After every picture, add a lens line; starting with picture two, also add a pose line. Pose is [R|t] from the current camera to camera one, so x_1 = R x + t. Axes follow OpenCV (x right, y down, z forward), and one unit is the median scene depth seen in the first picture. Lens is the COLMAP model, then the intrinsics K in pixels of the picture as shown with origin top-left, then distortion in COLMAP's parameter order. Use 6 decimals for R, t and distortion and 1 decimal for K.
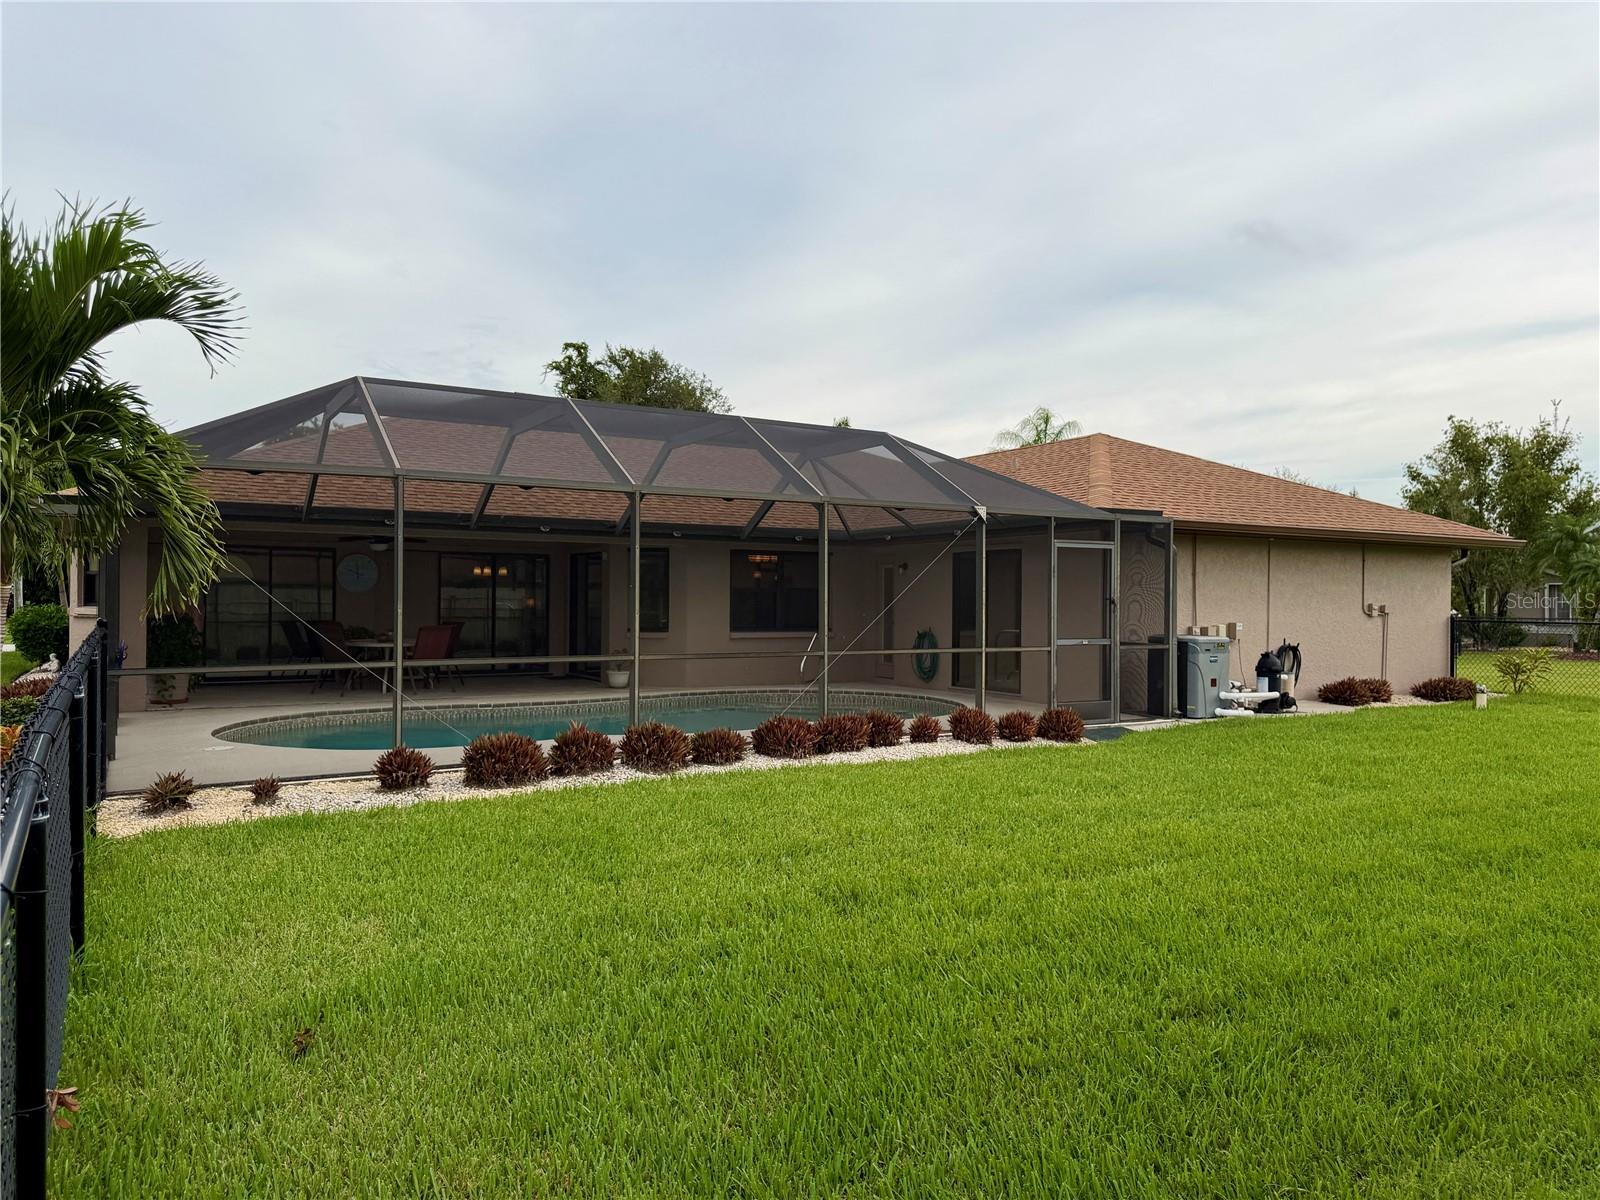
lens RADIAL K [[1132.9, 0, 800.0], [0, 1132.9, 600.0], [0, 0, 1]] dist [0.106853, -0.161941]
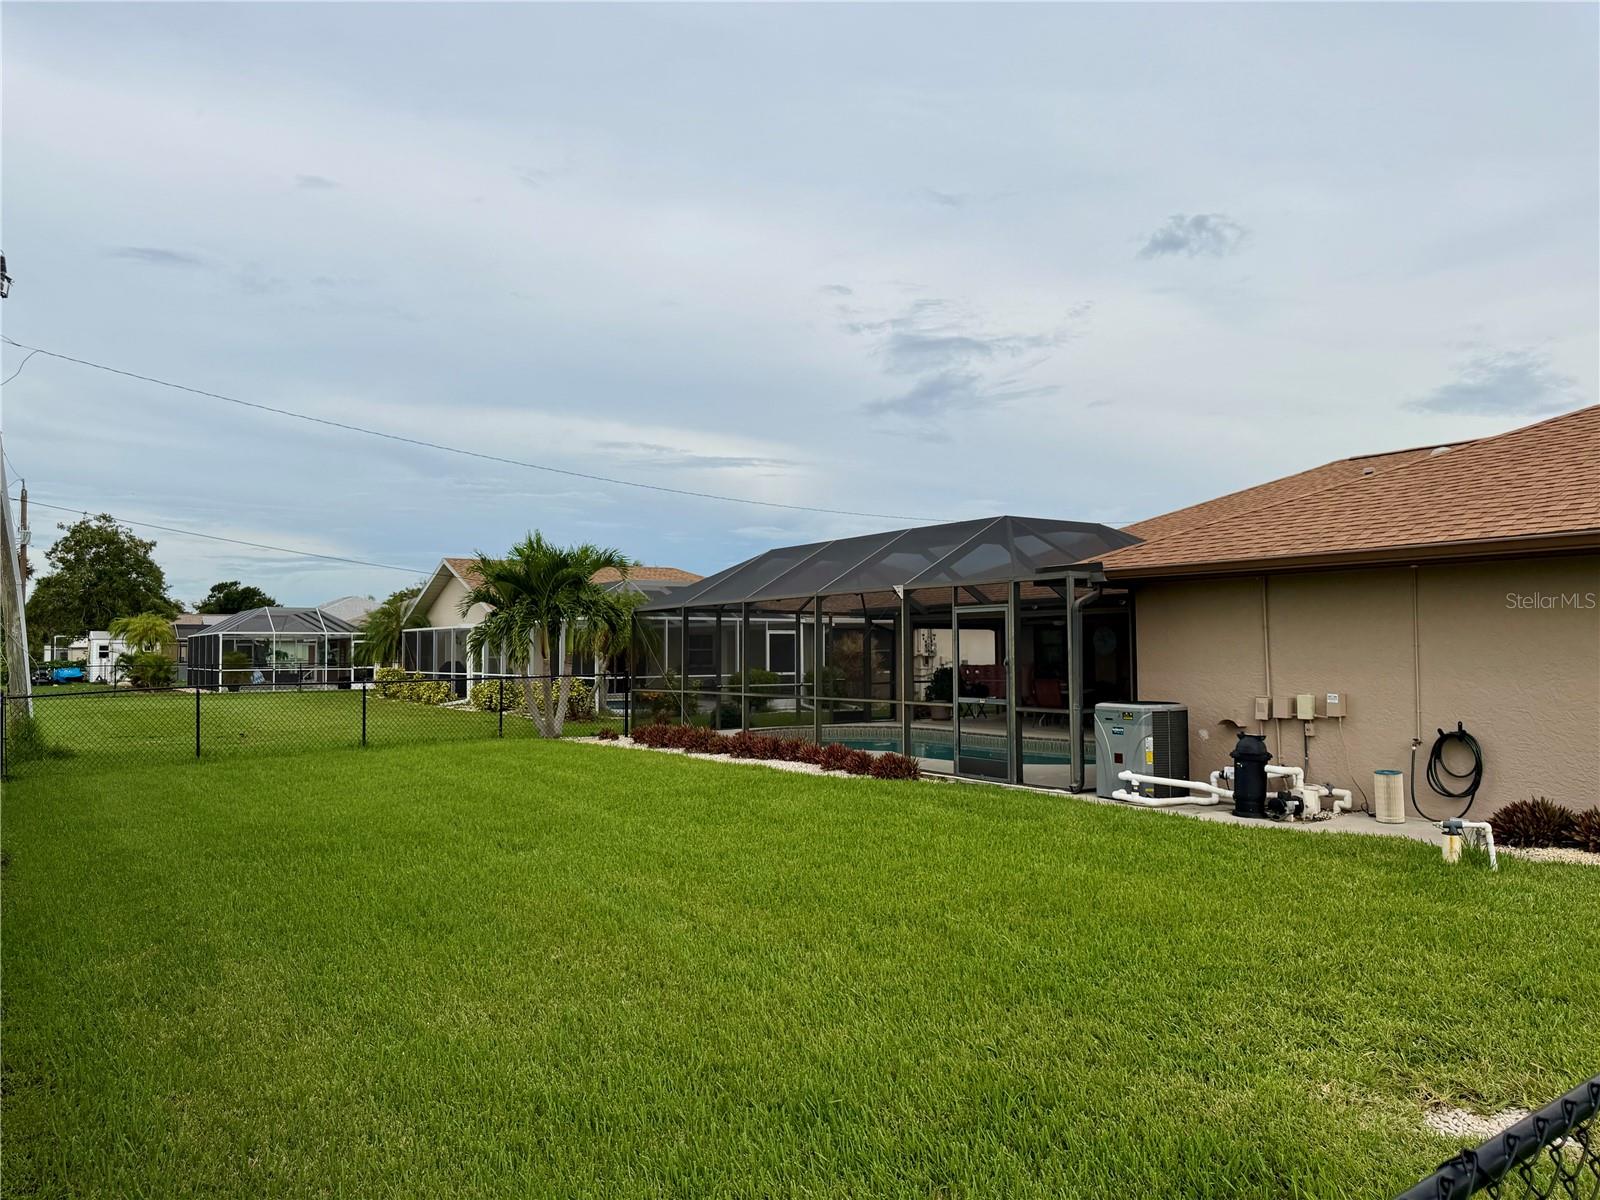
lens RADIAL K [[1114.7, 0, 800.0], [0, 1114.7, 600.0], [0, 0, 1]] dist [-0.002048, -0.000836]
pose [[0.066606, -0.051874, -0.996430, 1.739730], [0.006526, 0.998649, -0.051553, -0.006748], [0.997758, -0.003069, 0.066855, 1.045244]]
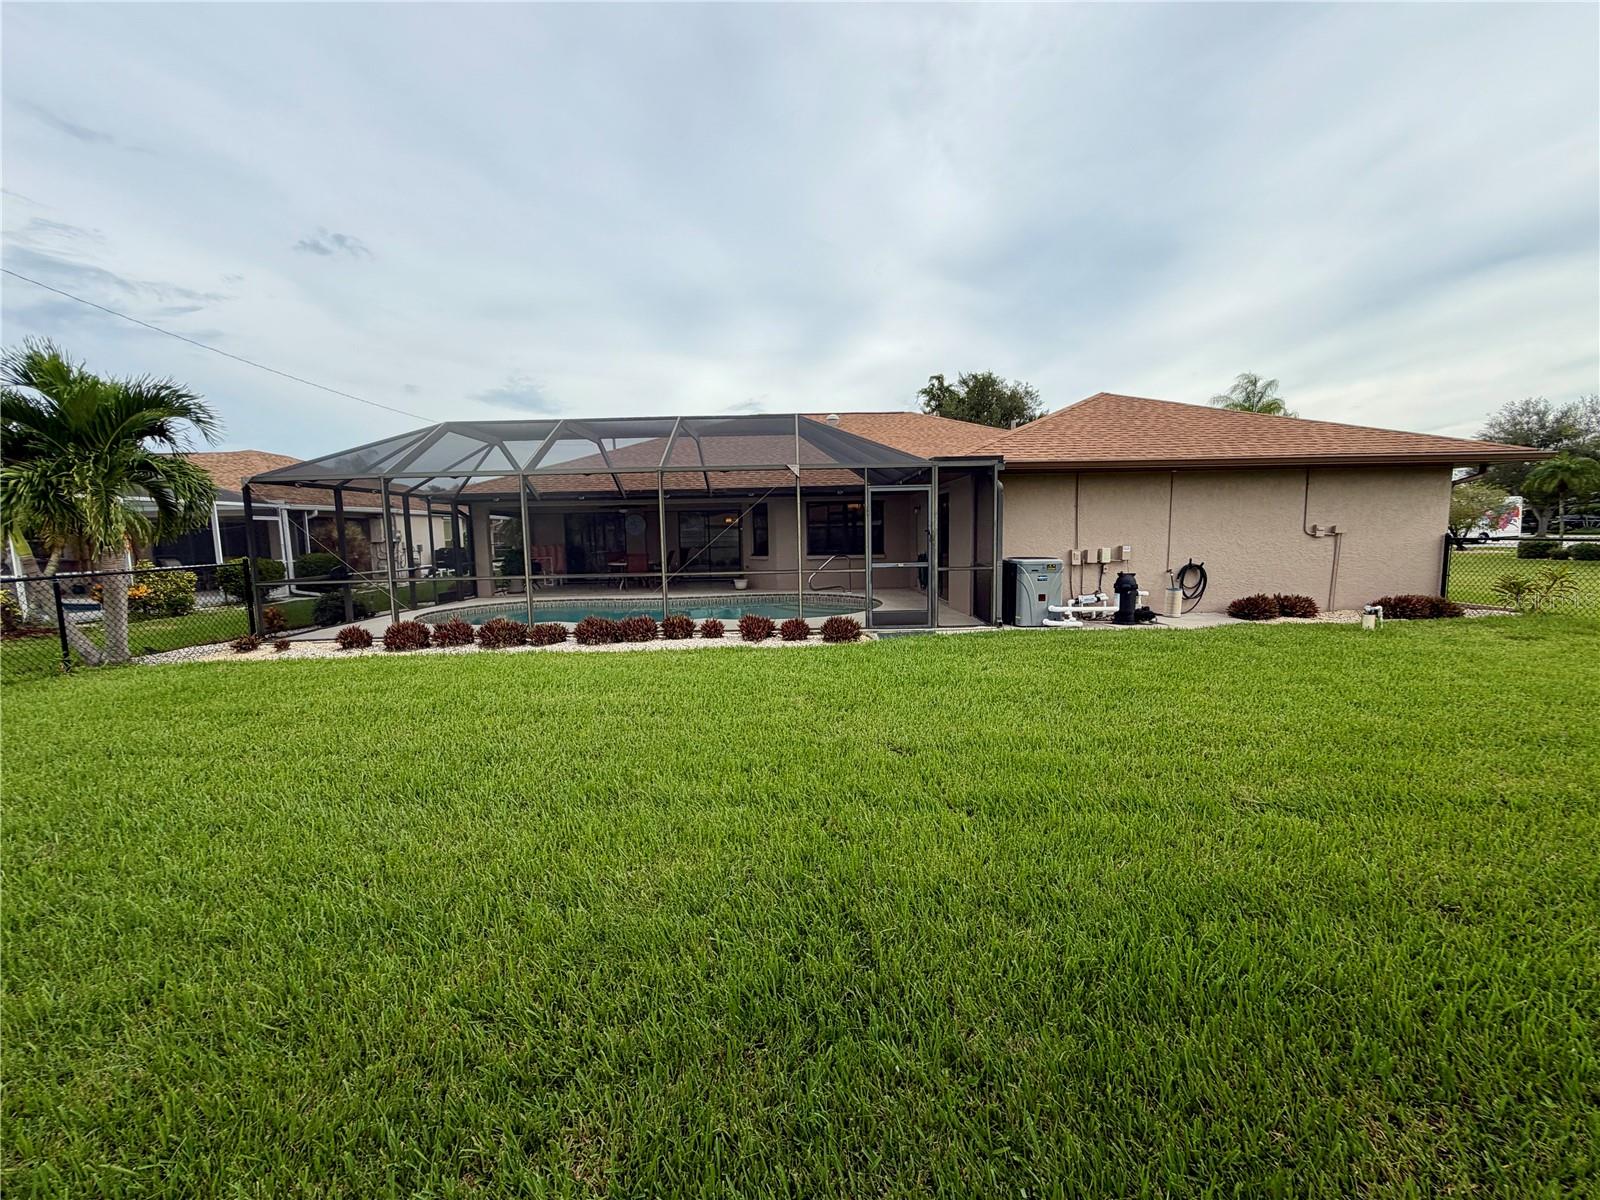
lens RADIAL K [[650.3, 0, 797.5], [0, 650.3, 592.7], [0, 0, 1]] dist [-0.002124, 0.000197]
pose [[0.859186, 0.022129, -0.511185, 0.720809], [0.026060, 0.995875, 0.086912, 0.001682], [0.511000, -0.087995, 0.855065, 0.426419]]
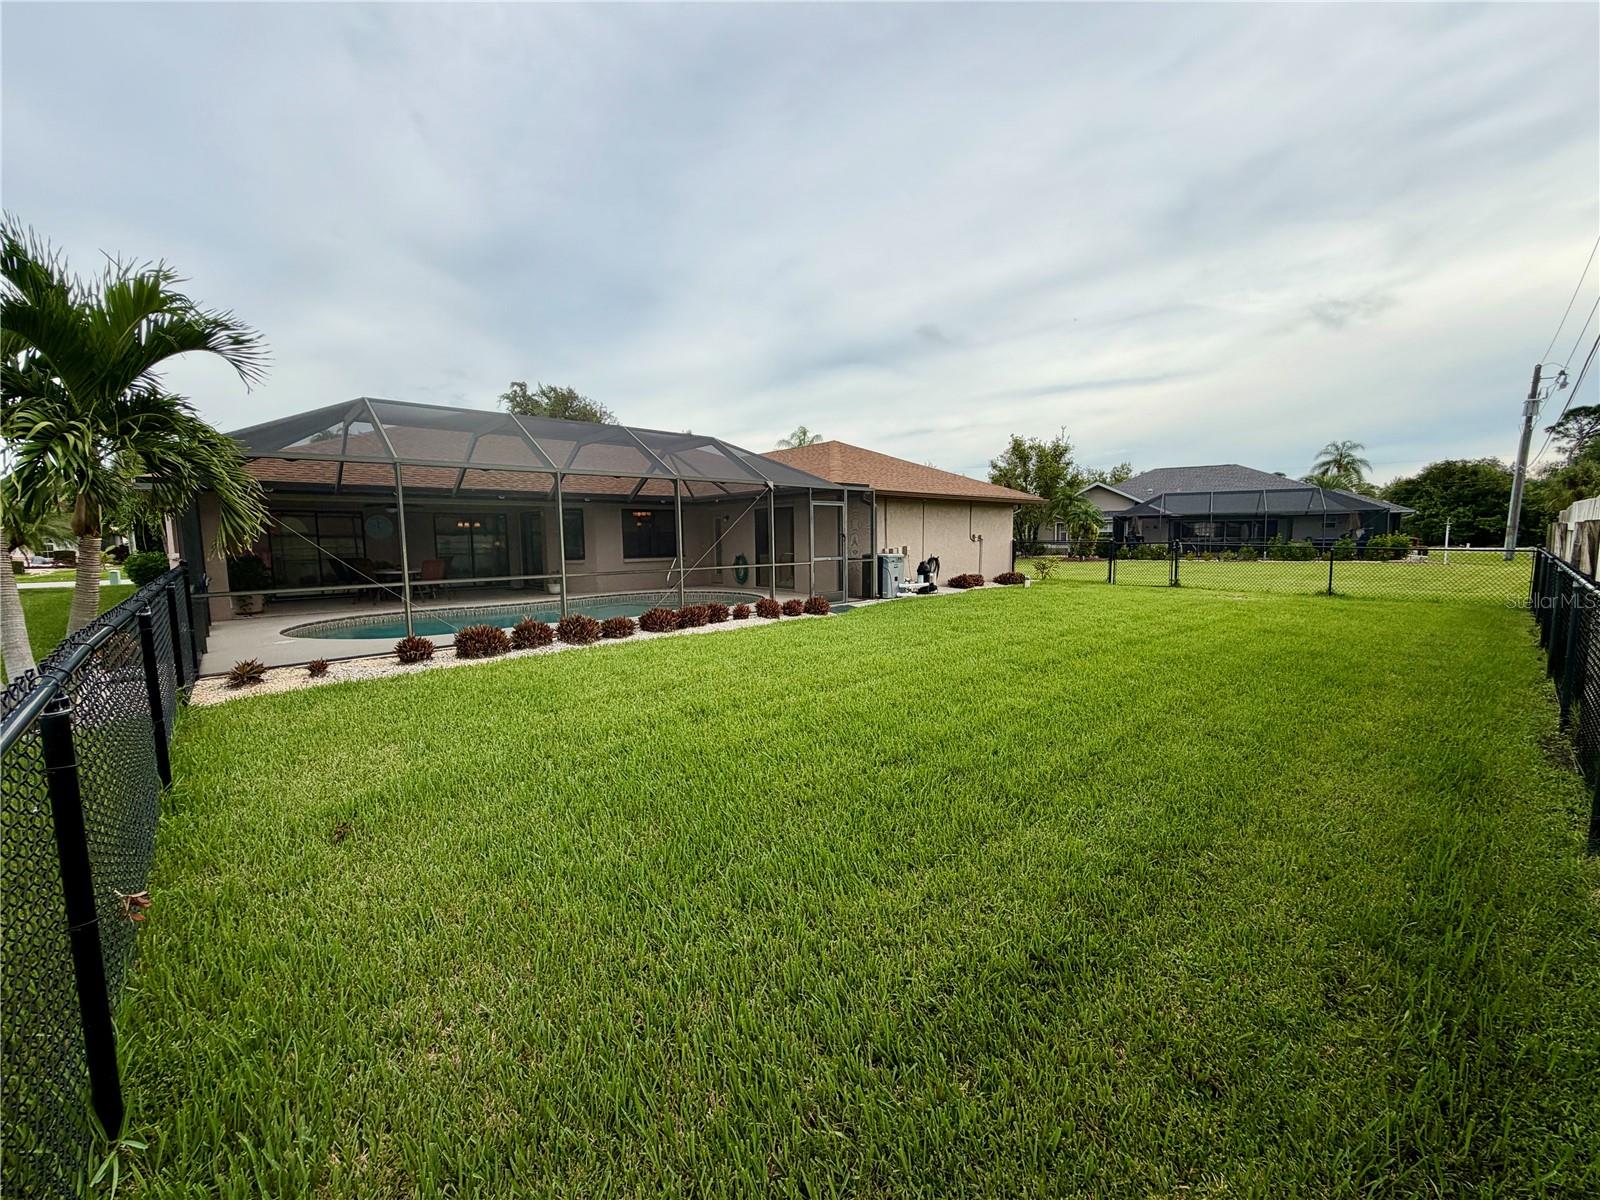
lens RADIAL K [[643.9, 0, 797.4], [0, 643.9, 601.6], [0, 0, 1]] dist [-0.001607, 0.000069]
pose [[0.980039, -0.039486, 0.194846, 0.003413], [0.020155, 0.994762, 0.100211, 0.002071], [-0.197782, -0.094284, 0.975701, 0.028789]]
